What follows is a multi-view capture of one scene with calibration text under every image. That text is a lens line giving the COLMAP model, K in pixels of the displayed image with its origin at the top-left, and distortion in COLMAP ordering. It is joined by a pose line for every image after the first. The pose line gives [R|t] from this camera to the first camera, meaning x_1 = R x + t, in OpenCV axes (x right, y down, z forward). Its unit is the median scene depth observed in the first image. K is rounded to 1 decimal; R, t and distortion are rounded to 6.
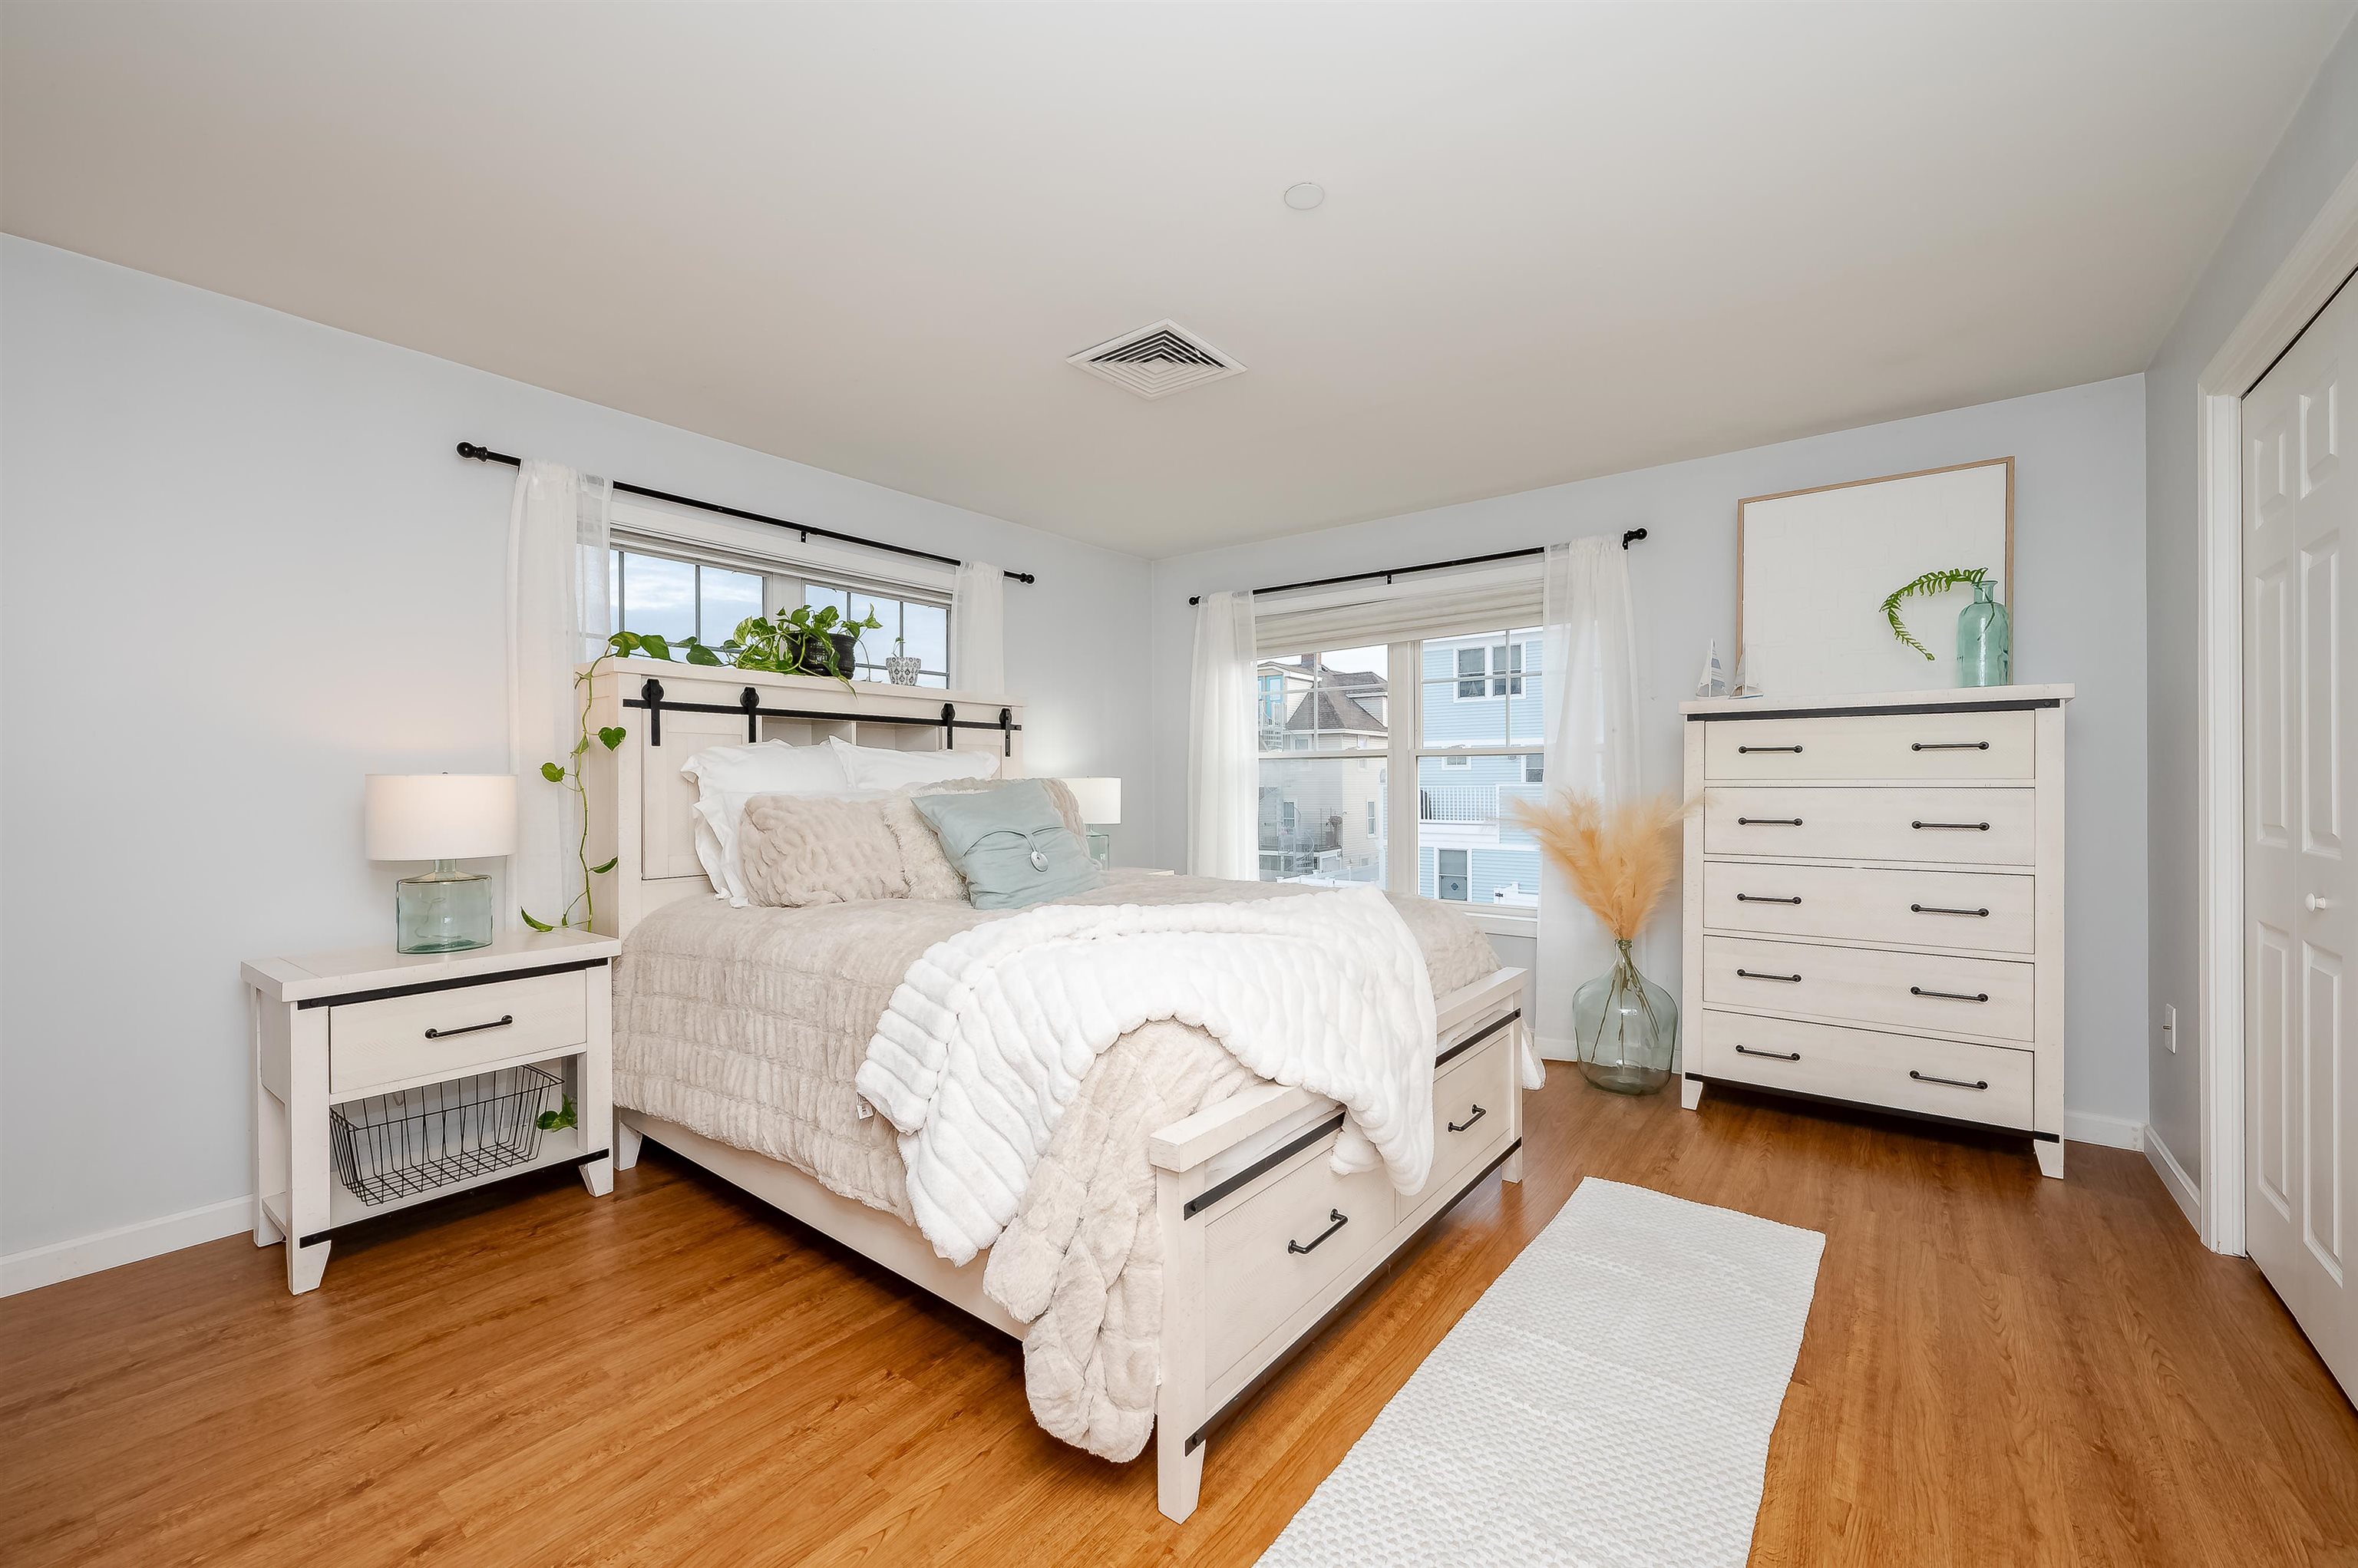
lens RADIAL K [[937.8, 0, 1155.4], [0, 937.8, 779.7], [0, 0, 1]] dist [0.009113, 0.000071]
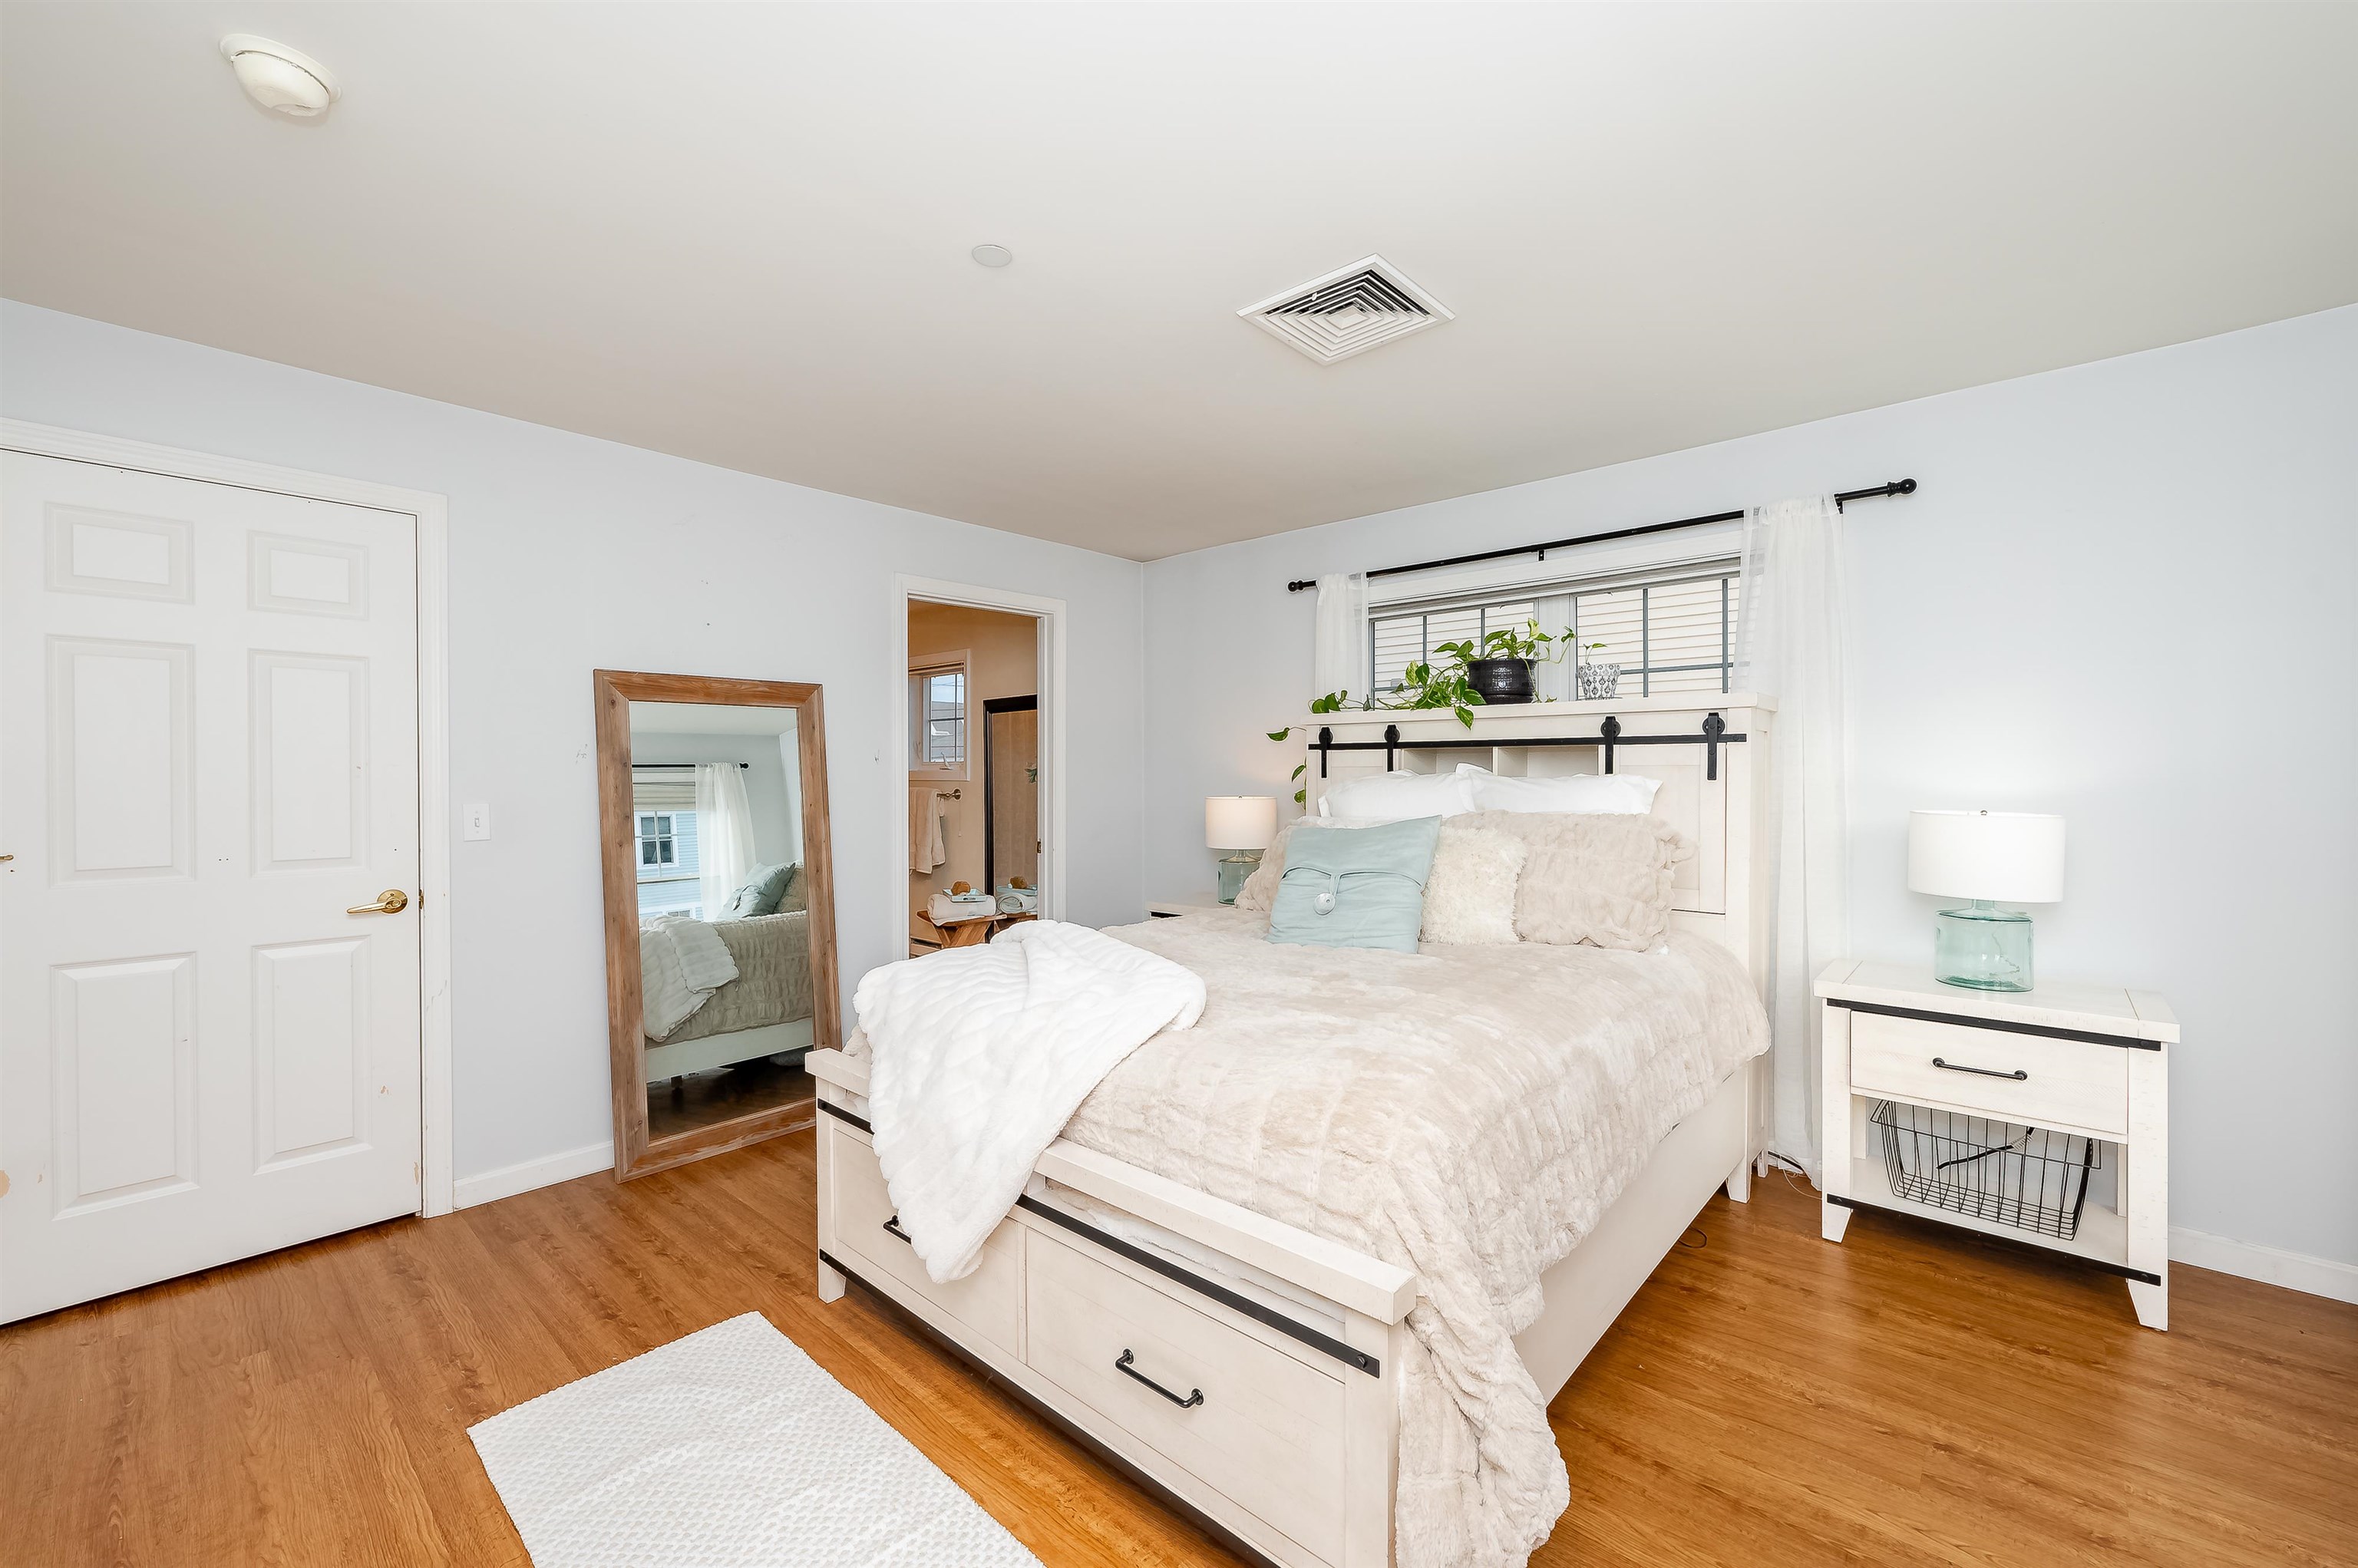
lens RADIAL K [[937.8, 0, 1155.4], [0, 937.8, 779.7], [0, 0, 1]] dist [0.009113, 0.000071]
pose [[-0.063547, 0.005134, -0.997966, 0.731171], [0.002909, 0.999983, 0.004959, -0.037621], [0.997975, -0.002588, -0.063561, 0.782967]]
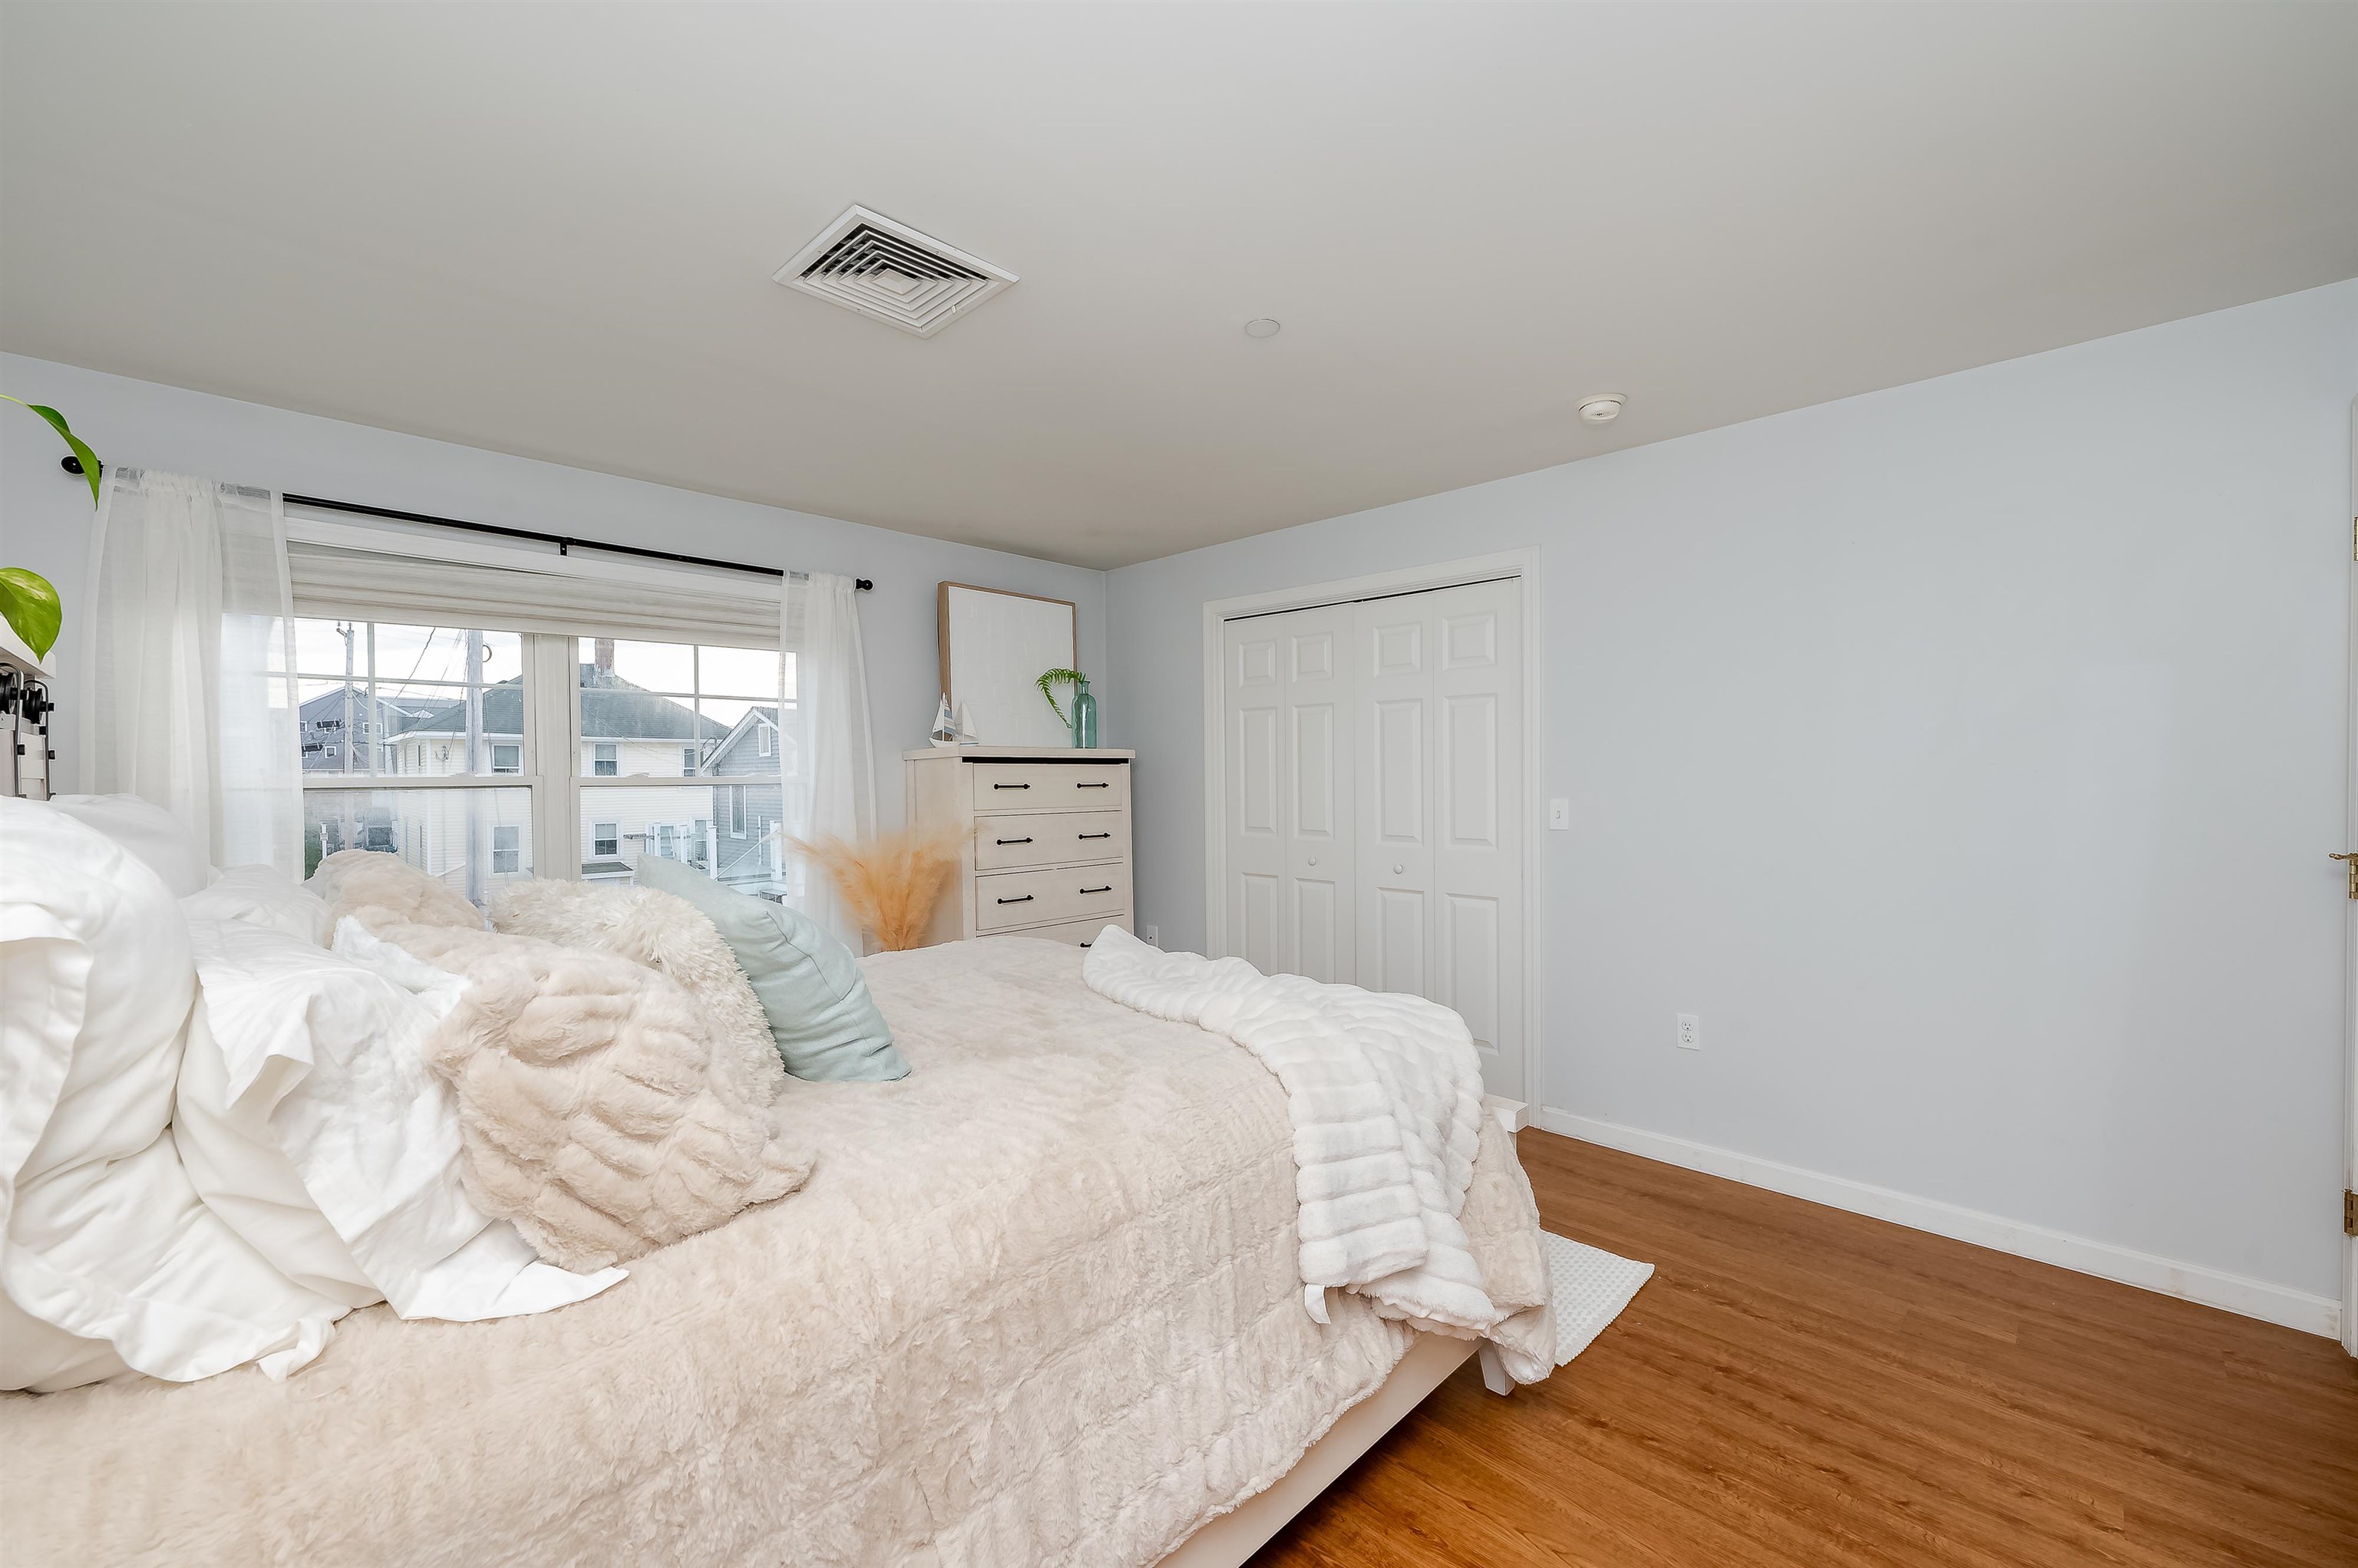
lens RADIAL K [[964.6, 0, 1179.0], [0, 964.6, 784.0], [0, 0, 1]] dist [0.000136, -0.000040]
pose [[0.085760, -0.006098, 0.996297, -0.651723], [0.010380, 0.999932, 0.005226, -0.039058], [-0.996262, 0.009894, 0.085817, 0.636949]]
